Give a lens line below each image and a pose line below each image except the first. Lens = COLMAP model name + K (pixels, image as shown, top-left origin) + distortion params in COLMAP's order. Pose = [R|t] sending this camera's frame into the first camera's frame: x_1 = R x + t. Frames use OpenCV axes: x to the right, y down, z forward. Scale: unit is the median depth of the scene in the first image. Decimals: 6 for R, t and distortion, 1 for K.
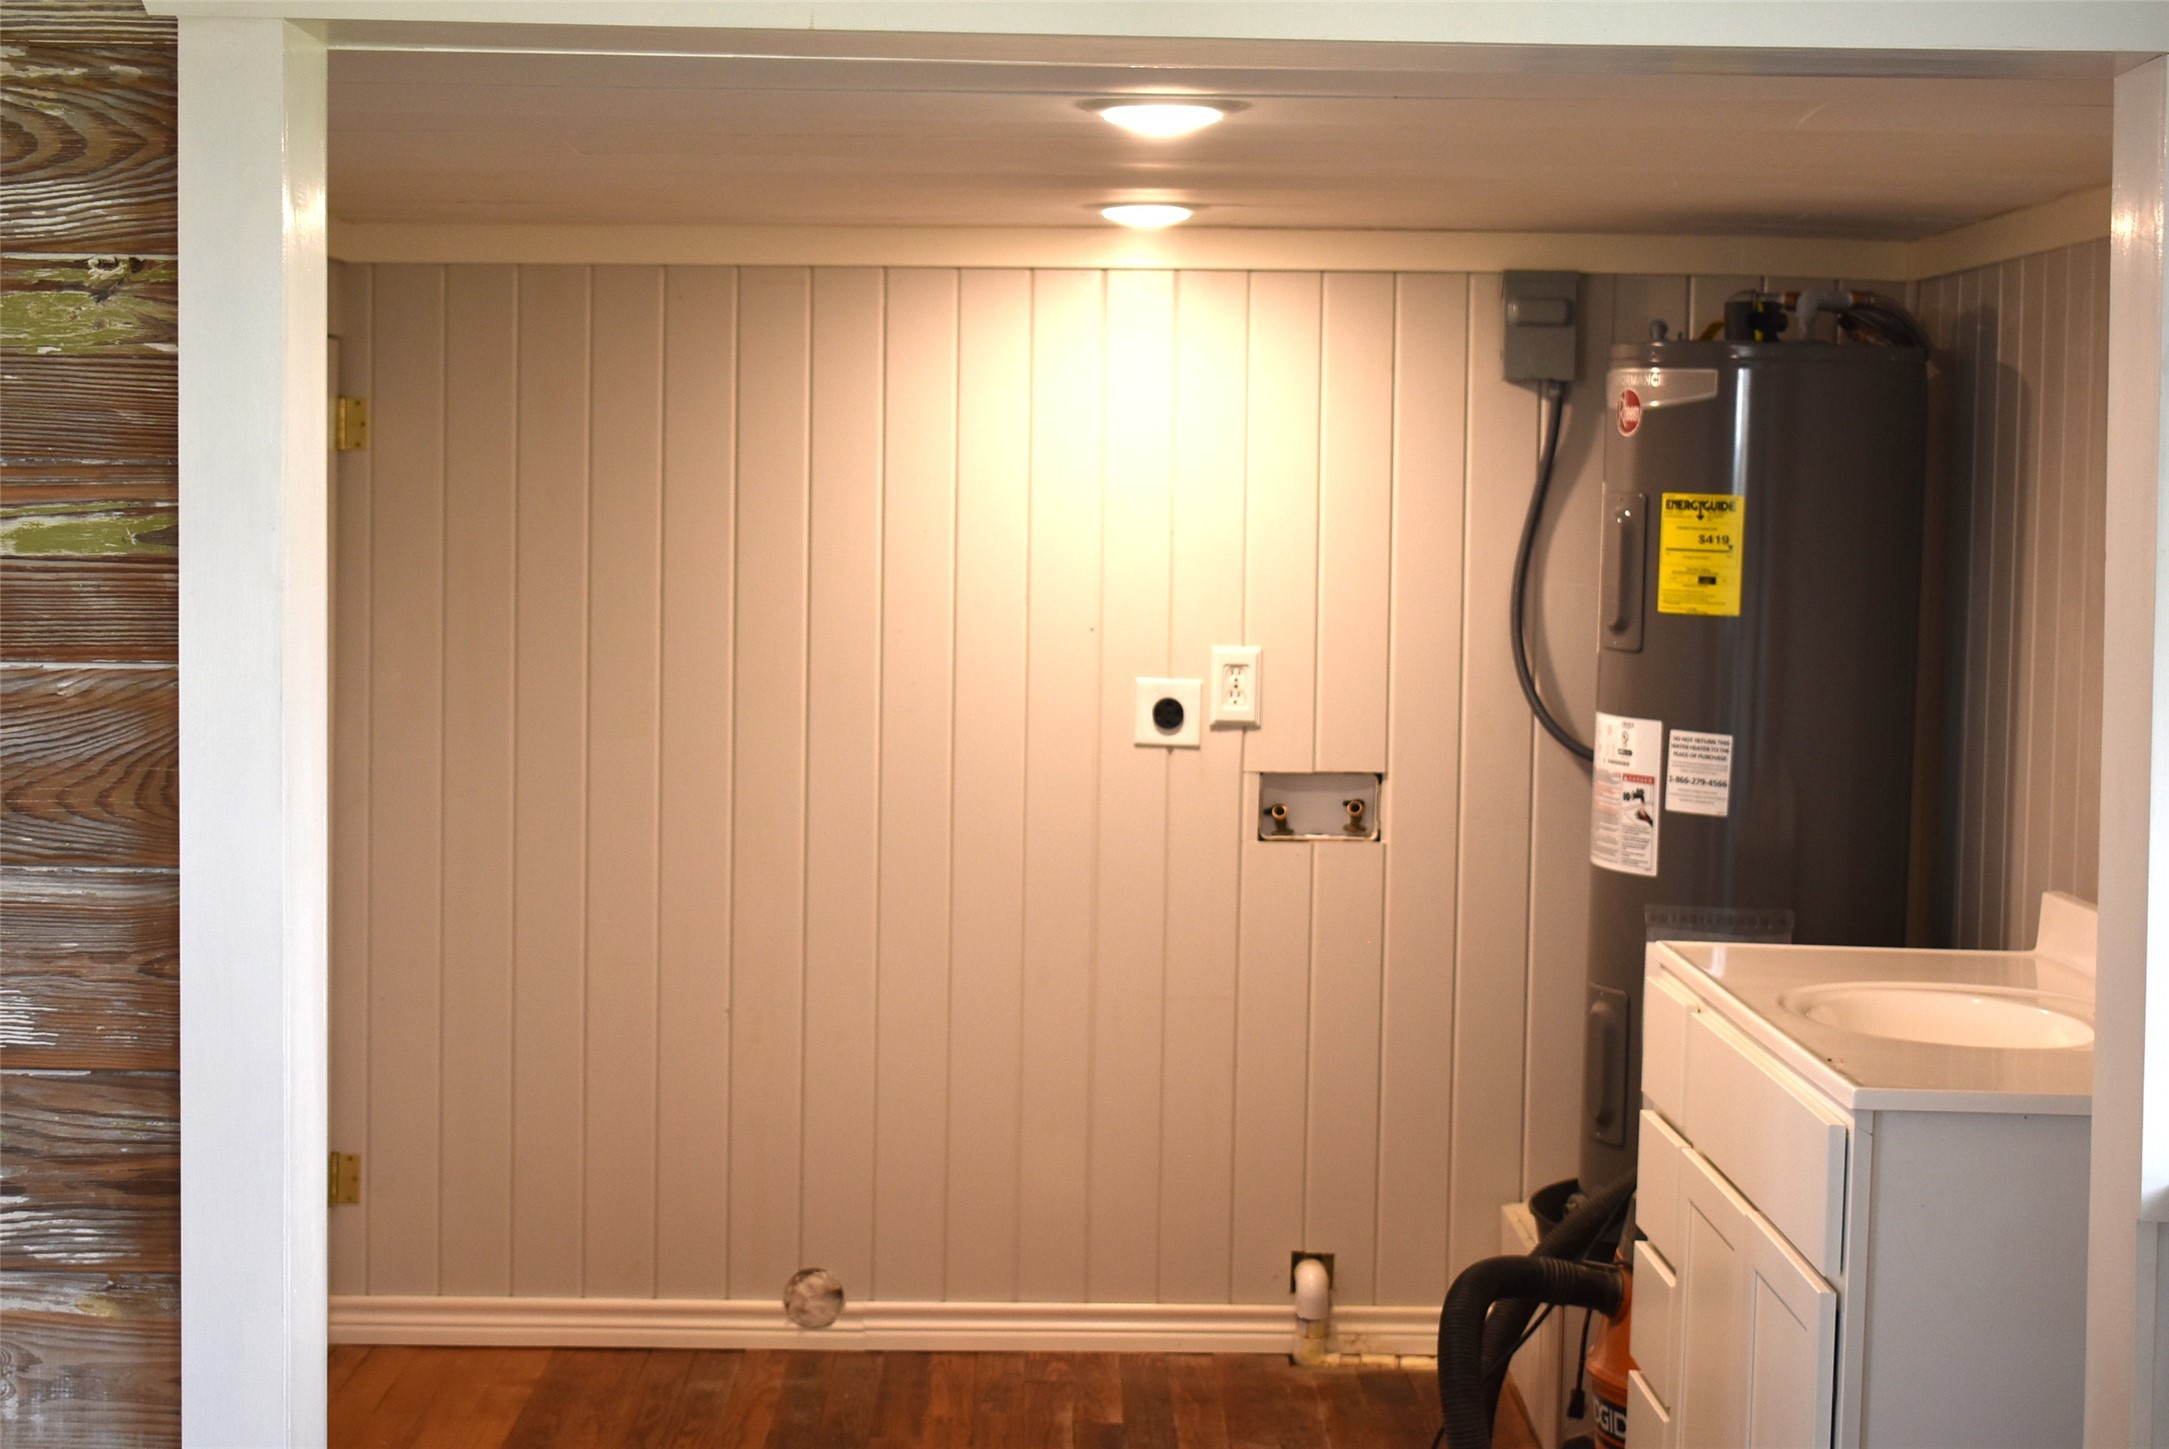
lens RADIAL K [[3519.6, 0, 1084.5], [0, 3519.6, 724.5], [0, 0, 1]] dist [-0.002516, -0.019297]
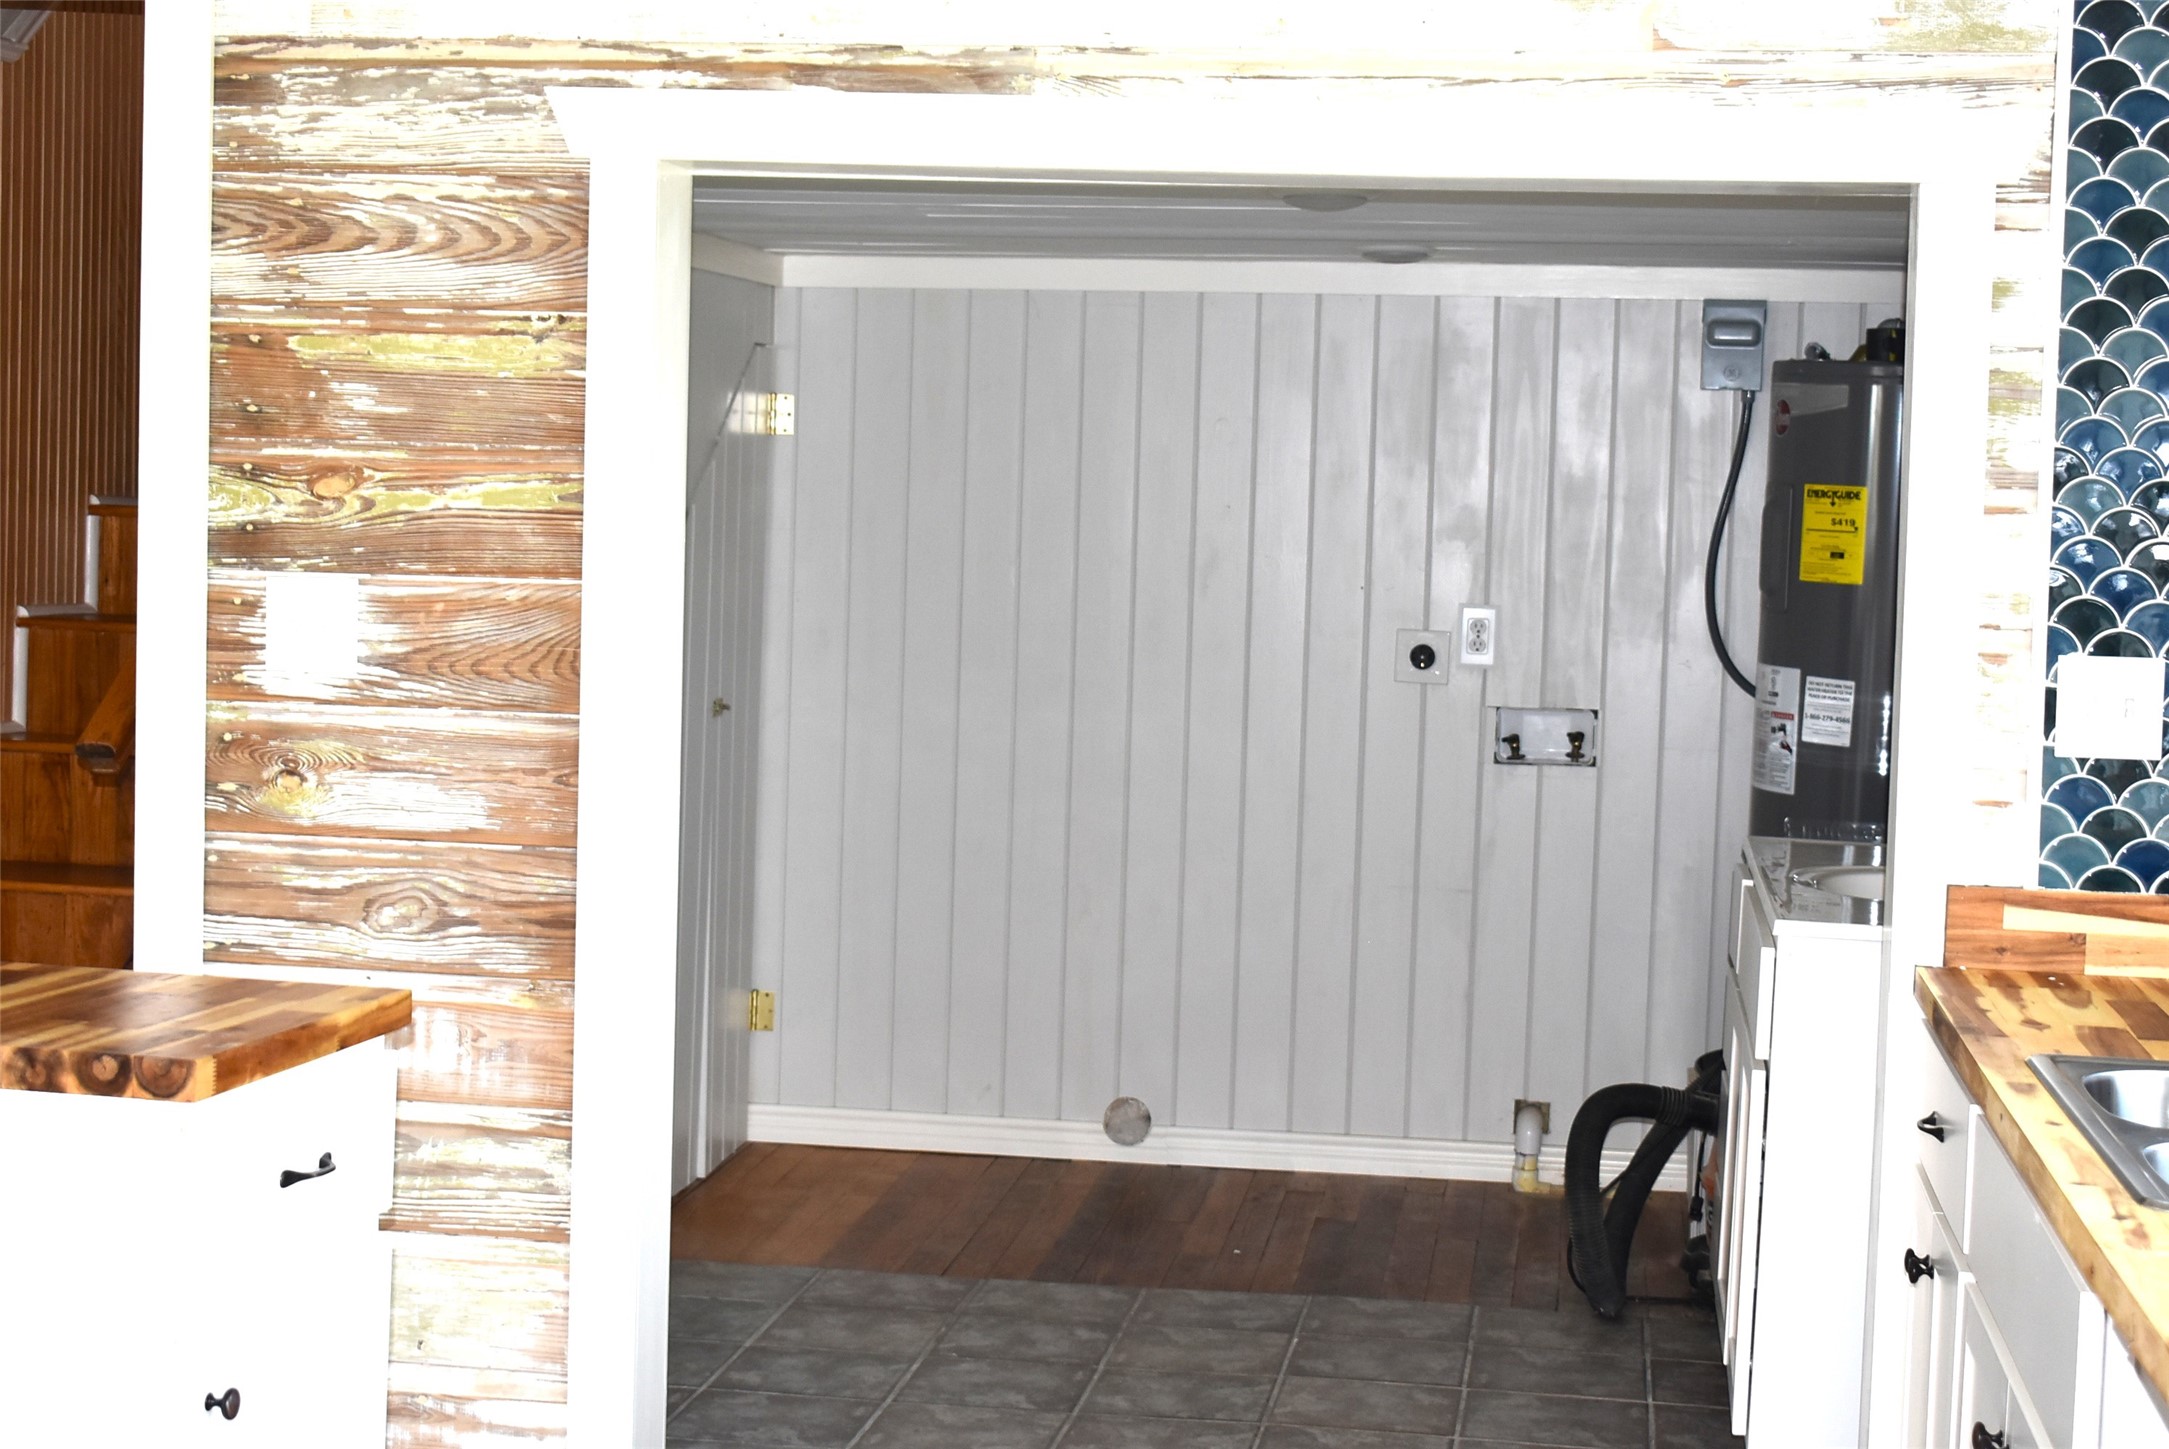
lens RADIAL K [[3519.6, 0, 1084.5], [0, 3519.6, 724.5], [0, 0, 1]] dist [-0.002516, -0.019297]
pose [[0.988195, 0.024946, -0.151156, 0.188948], [-0.024107, 0.999682, 0.007385, 0.028431], [0.151292, -0.003654, 0.988482, -0.474137]]
